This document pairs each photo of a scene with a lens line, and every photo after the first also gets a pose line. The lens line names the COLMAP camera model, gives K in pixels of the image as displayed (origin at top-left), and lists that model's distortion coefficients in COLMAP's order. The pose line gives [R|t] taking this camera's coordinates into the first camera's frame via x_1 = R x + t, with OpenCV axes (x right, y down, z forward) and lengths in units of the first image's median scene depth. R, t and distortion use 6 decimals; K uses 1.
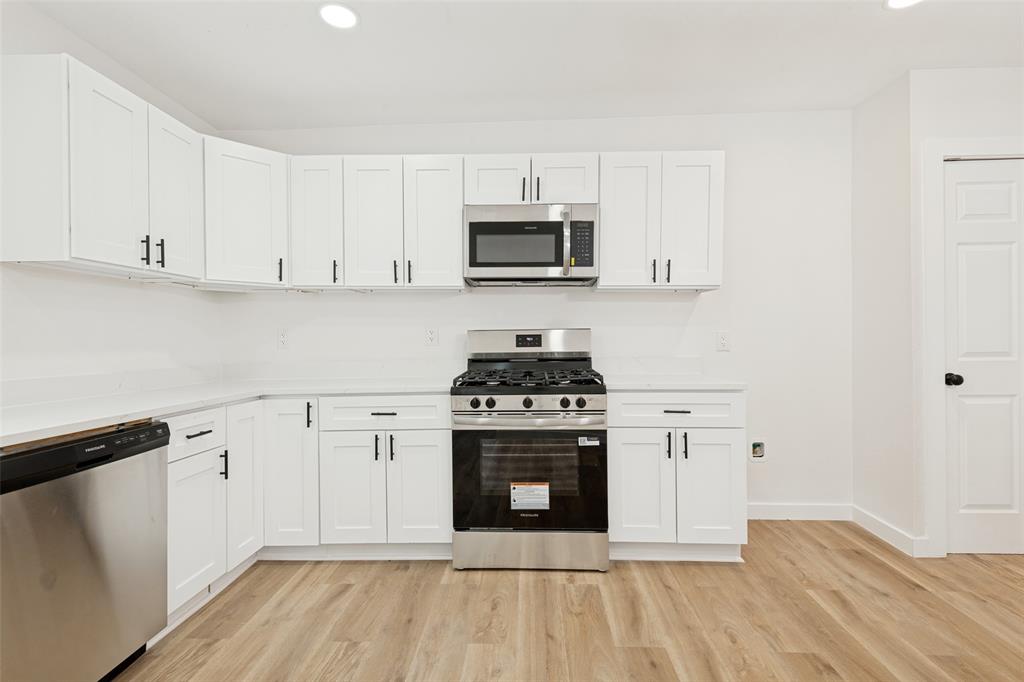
lens RADIAL K [[472.9, 0, 511.8], [0, 472.9, 337.4], [0, 0, 1]] dist [0.039377, -0.020891]
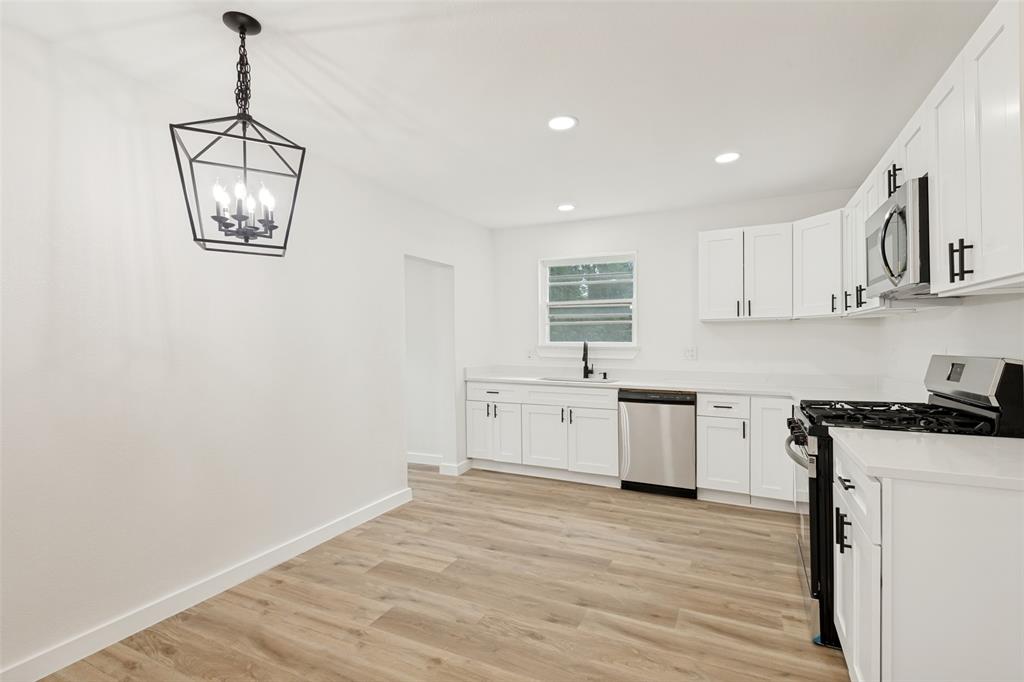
lens RADIAL K [[475.7, 0, 507.4], [0, 475.7, 342.1], [0, 0, 1]] dist [0.039124, -0.022469]
pose [[-0.411306, 0.006422, -0.911475, 1.195448], [0.007179, 0.999967, 0.003806, -0.056302], [0.911469, -0.004978, -0.411339, 0.846375]]
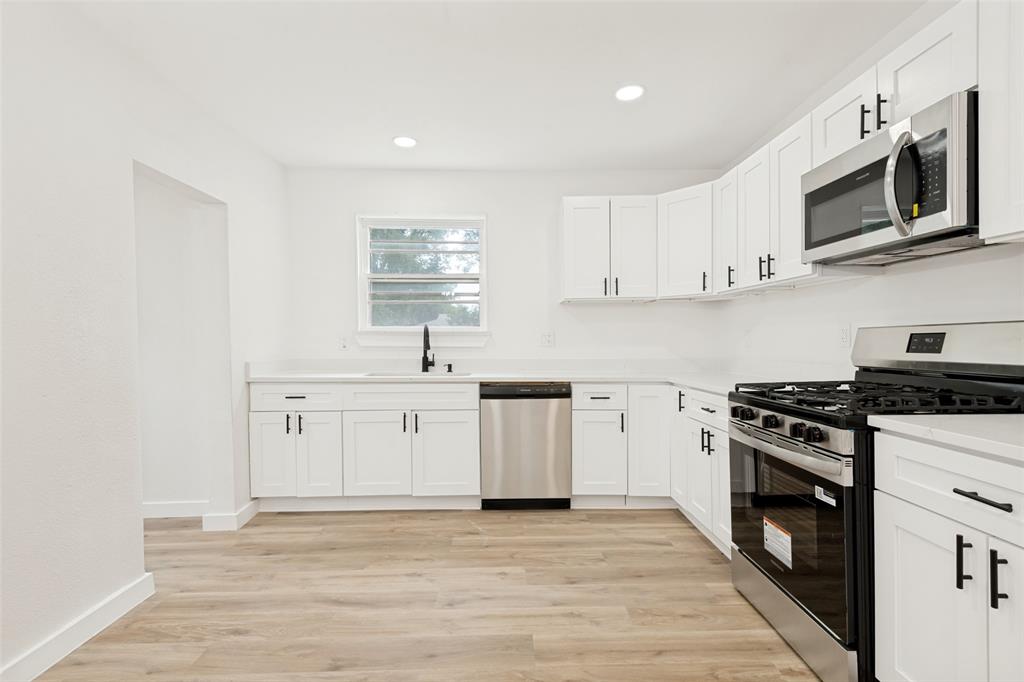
lens RADIAL K [[475.7, 0, 507.4], [0, 475.7, 342.1], [0, 0, 1]] dist [0.039124, -0.022469]
pose [[0.043695, 0.010717, -0.998987, 0.801442], [0.008180, 0.999905, 0.011084, -0.006877], [0.999011, -0.008656, 0.043603, 0.518616]]
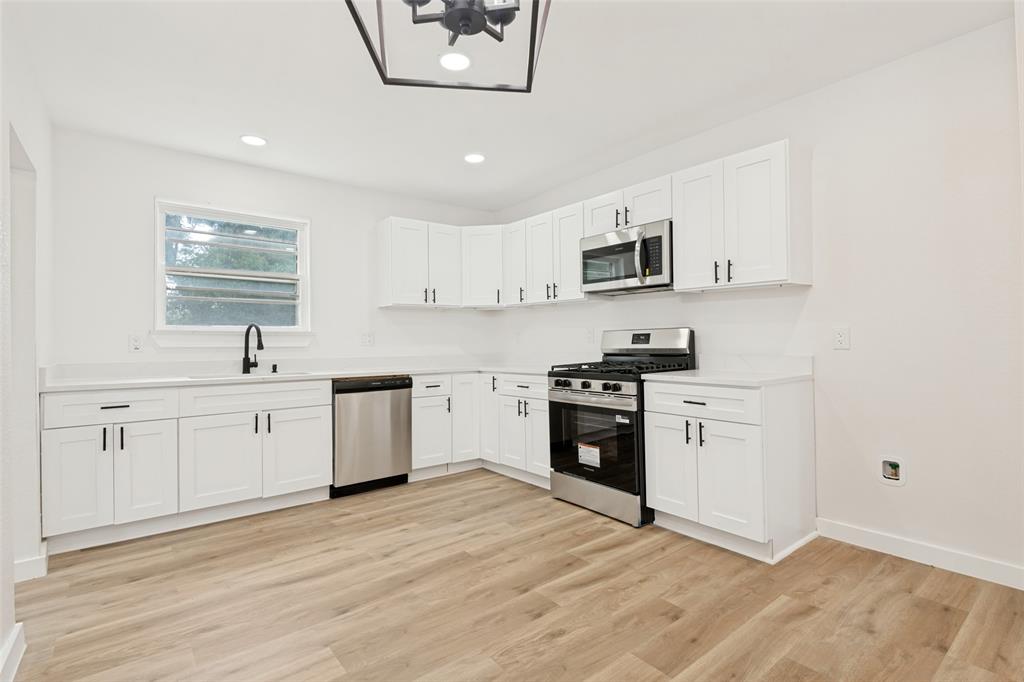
lens RADIAL K [[489.4, 0, 509.5], [0, 489.4, 329.4], [0, 0, 1]] dist [0.035874, -0.024702]
pose [[0.643302, -0.019232, -0.765371, 0.950277], [0.009335, 0.999807, -0.017276, 0.002191], [0.765556, 0.003969, 0.643357, -0.062458]]
